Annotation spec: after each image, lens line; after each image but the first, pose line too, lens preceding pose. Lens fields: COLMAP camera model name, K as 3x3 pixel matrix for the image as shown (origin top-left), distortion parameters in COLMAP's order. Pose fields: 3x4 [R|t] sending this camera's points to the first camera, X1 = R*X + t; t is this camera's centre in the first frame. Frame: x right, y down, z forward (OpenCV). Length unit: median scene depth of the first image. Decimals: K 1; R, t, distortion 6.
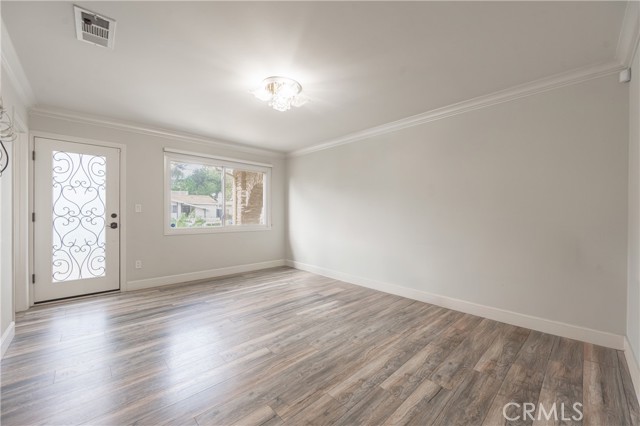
lens RADIAL K [[251.2, 0, 319.5], [0, 251.2, 210.5], [0, 0, 1]] dist [0.003335, -0.000466]
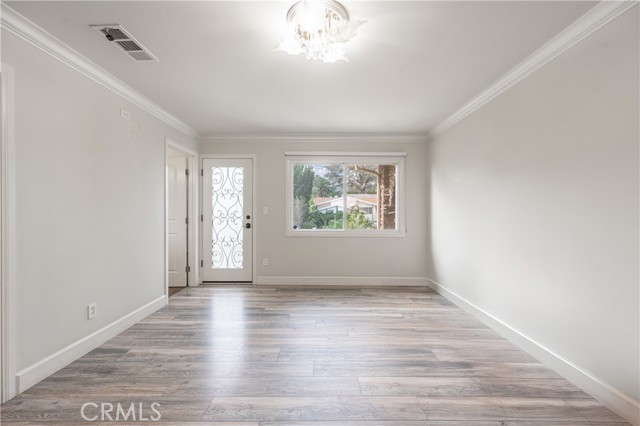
lens RADIAL K [[251.2, 0, 318.0], [0, 251.2, 211.5], [0, 0, 1]] dist [0.003335, -0.000466]
pose [[0.728664, -0.008859, -0.684814, 0.212321], [0.007266, 0.999960, -0.005205, 0.002223], [0.684833, -0.001183, 0.728699, 0.386677]]
